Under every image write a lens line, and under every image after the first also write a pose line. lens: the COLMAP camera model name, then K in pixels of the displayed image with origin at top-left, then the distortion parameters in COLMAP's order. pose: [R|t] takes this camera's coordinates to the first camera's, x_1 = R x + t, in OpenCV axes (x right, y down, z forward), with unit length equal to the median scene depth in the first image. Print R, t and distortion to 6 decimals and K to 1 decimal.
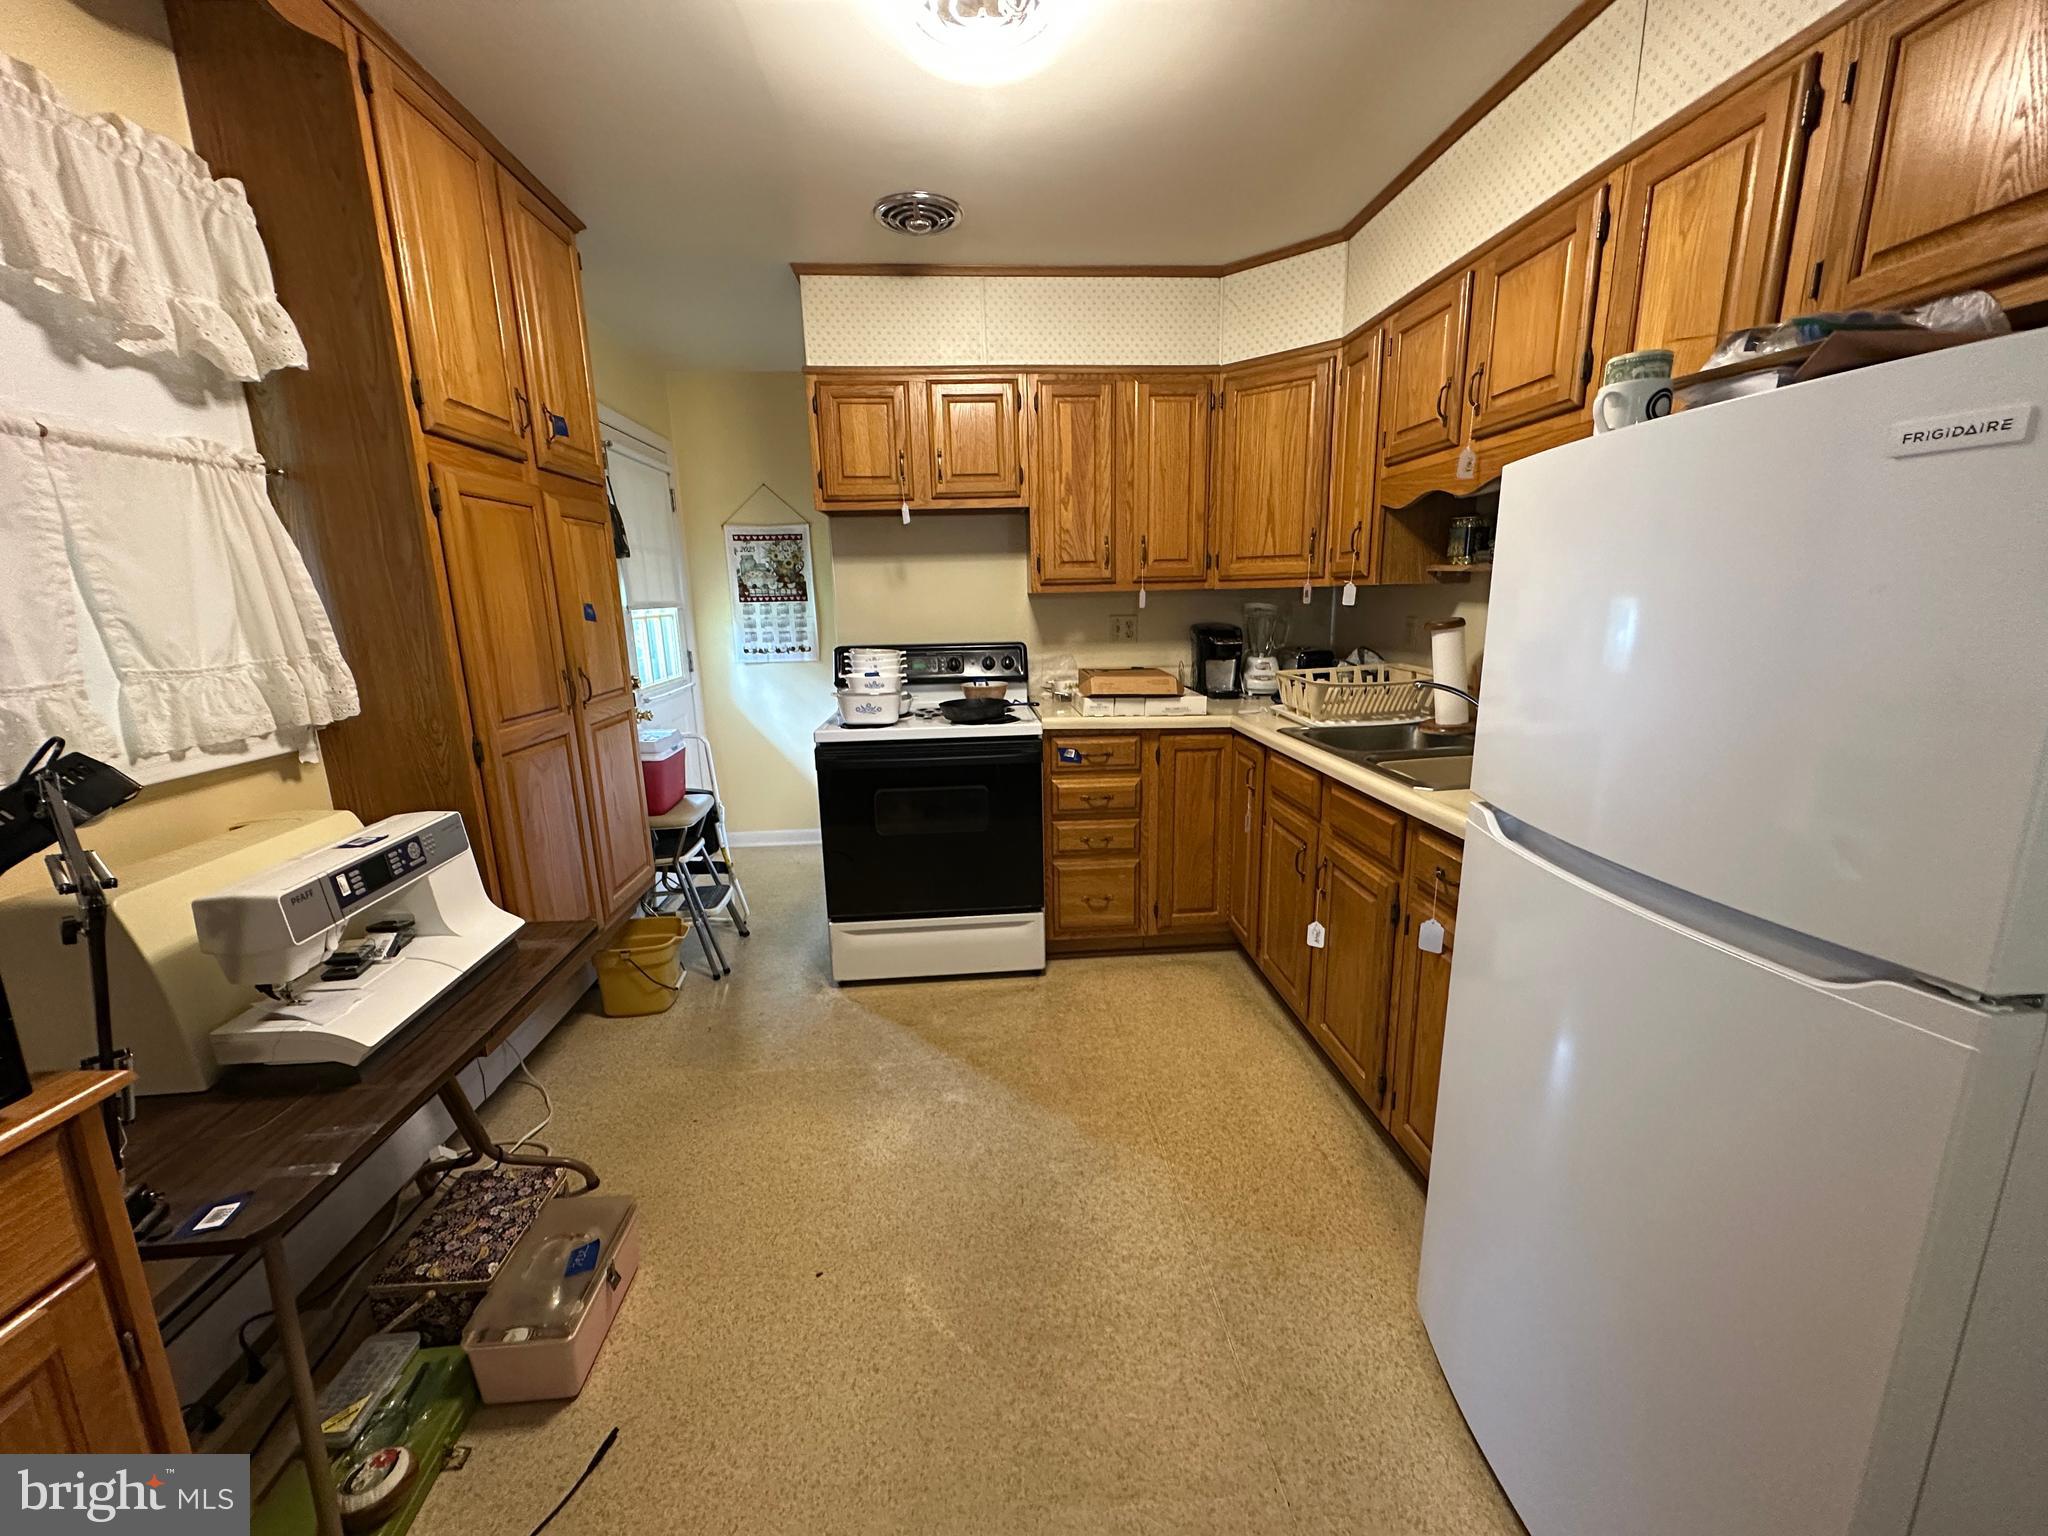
lens RADIAL K [[819.2, 0, 1024.0], [0, 819.2, 768.0], [0, 0, 1]] dist [-0.000891, -0.000016]
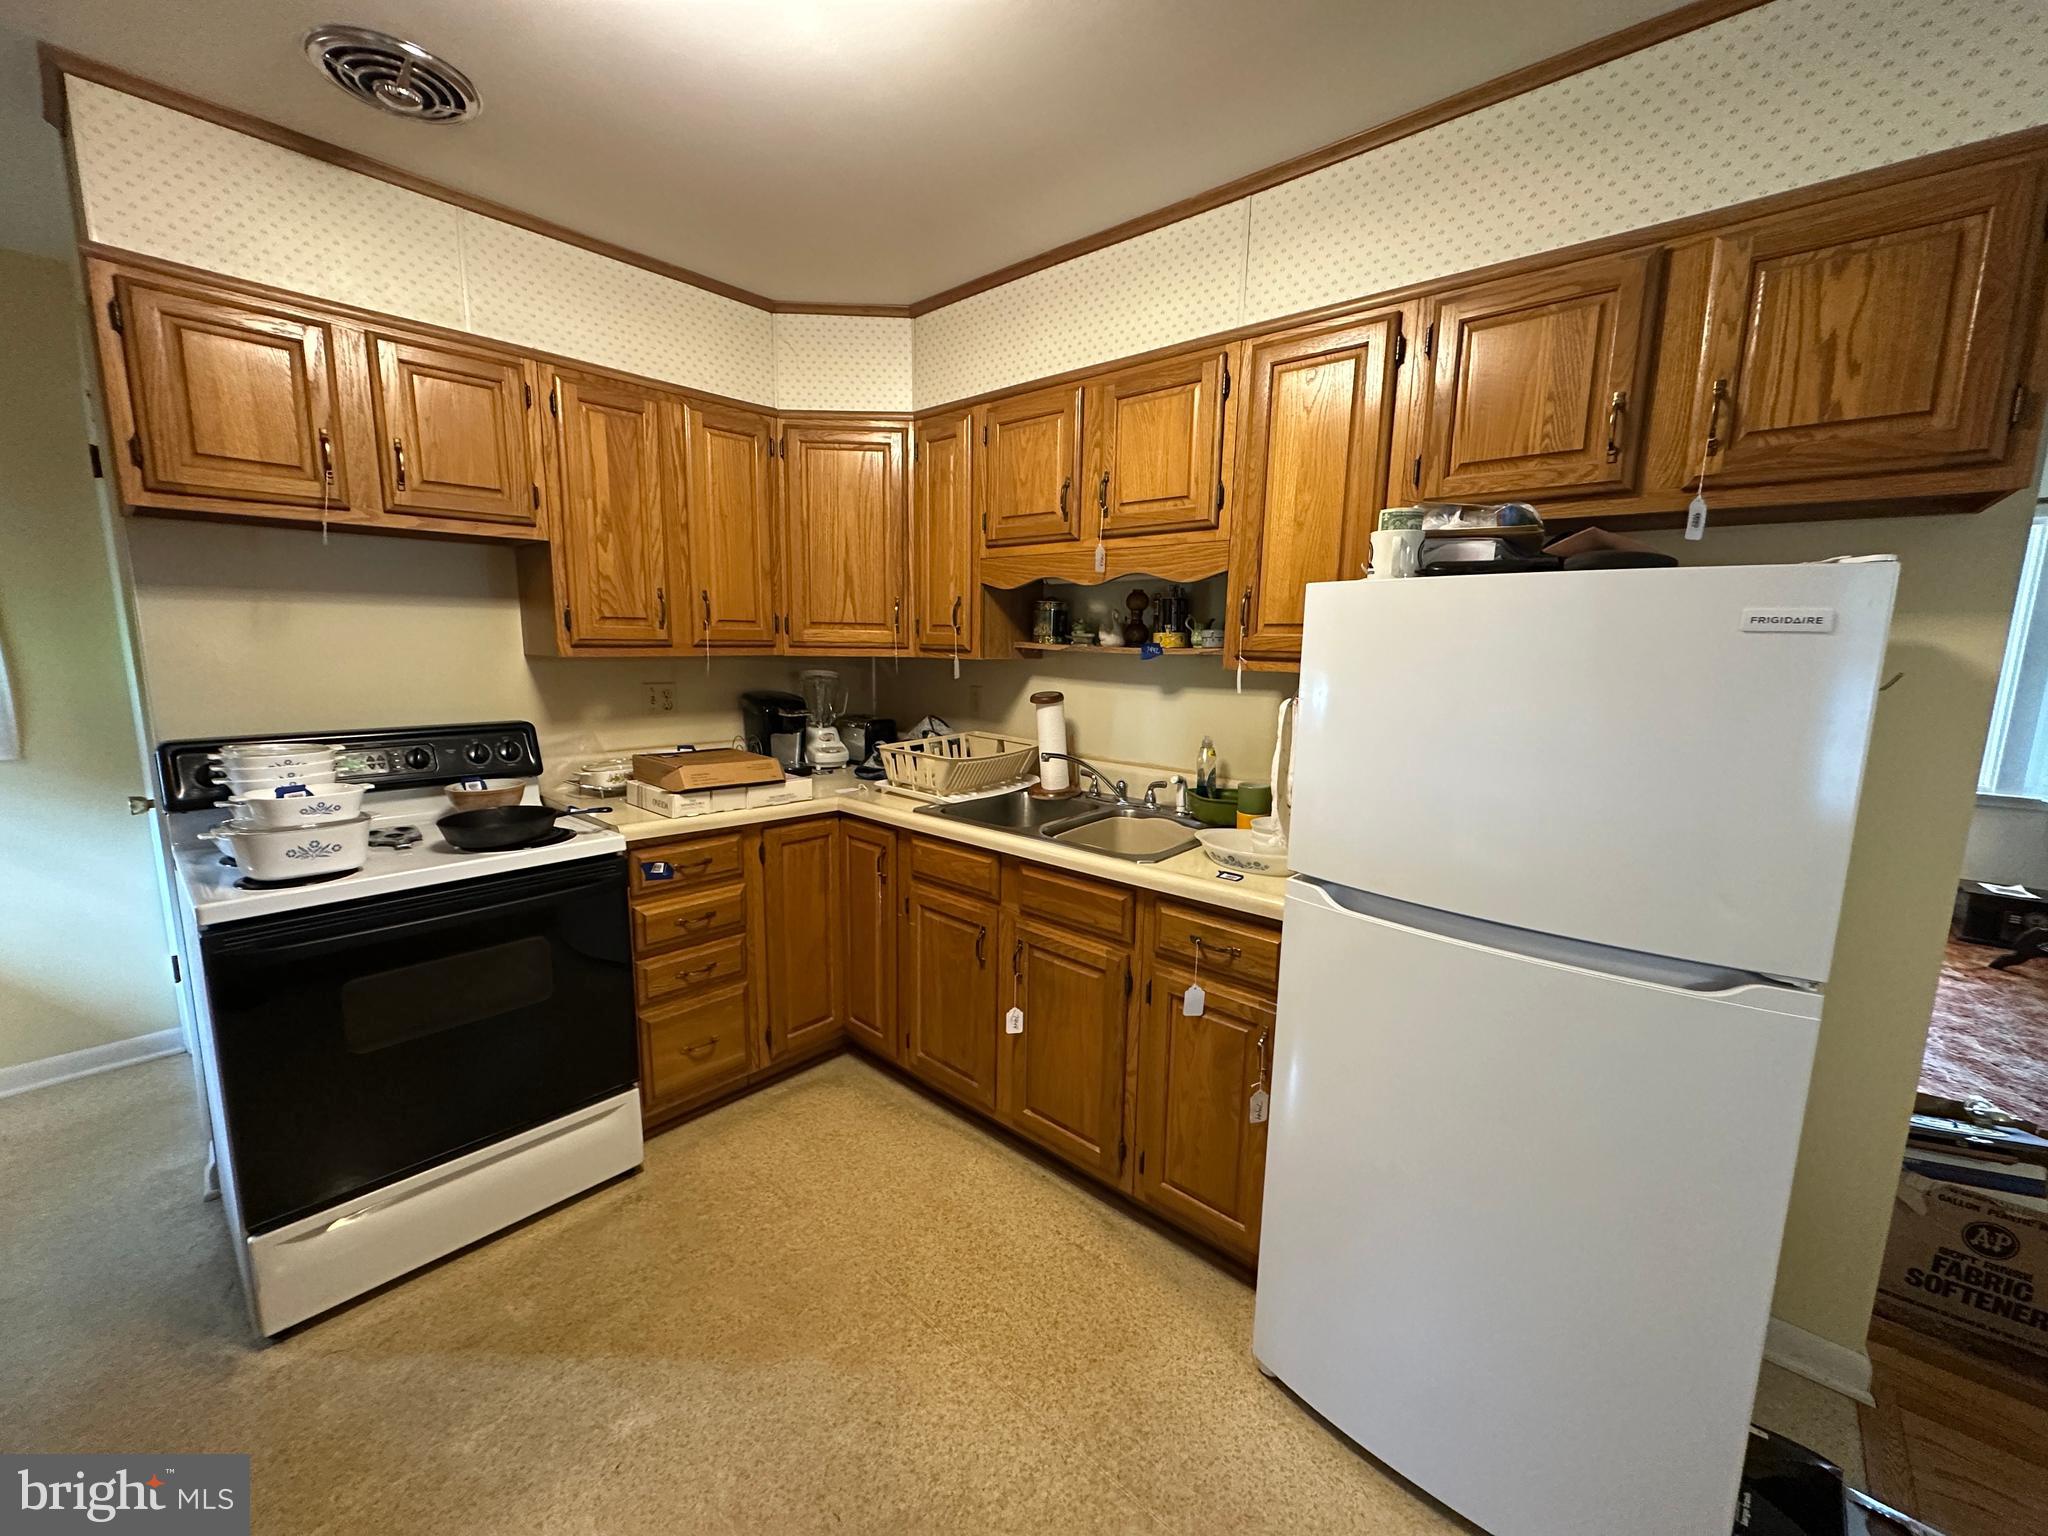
lens RADIAL K [[815.7, 0, 1029.4], [0, 815.7, 766.3], [0, 0, 1]] dist [-0.005142, 0.000112]
pose [[0.717388, -0.075967, 0.692520, -0.216146], [0.113929, 0.993448, -0.009042, -0.066684], [-0.687295, 0.085384, 0.721342, 0.208848]]
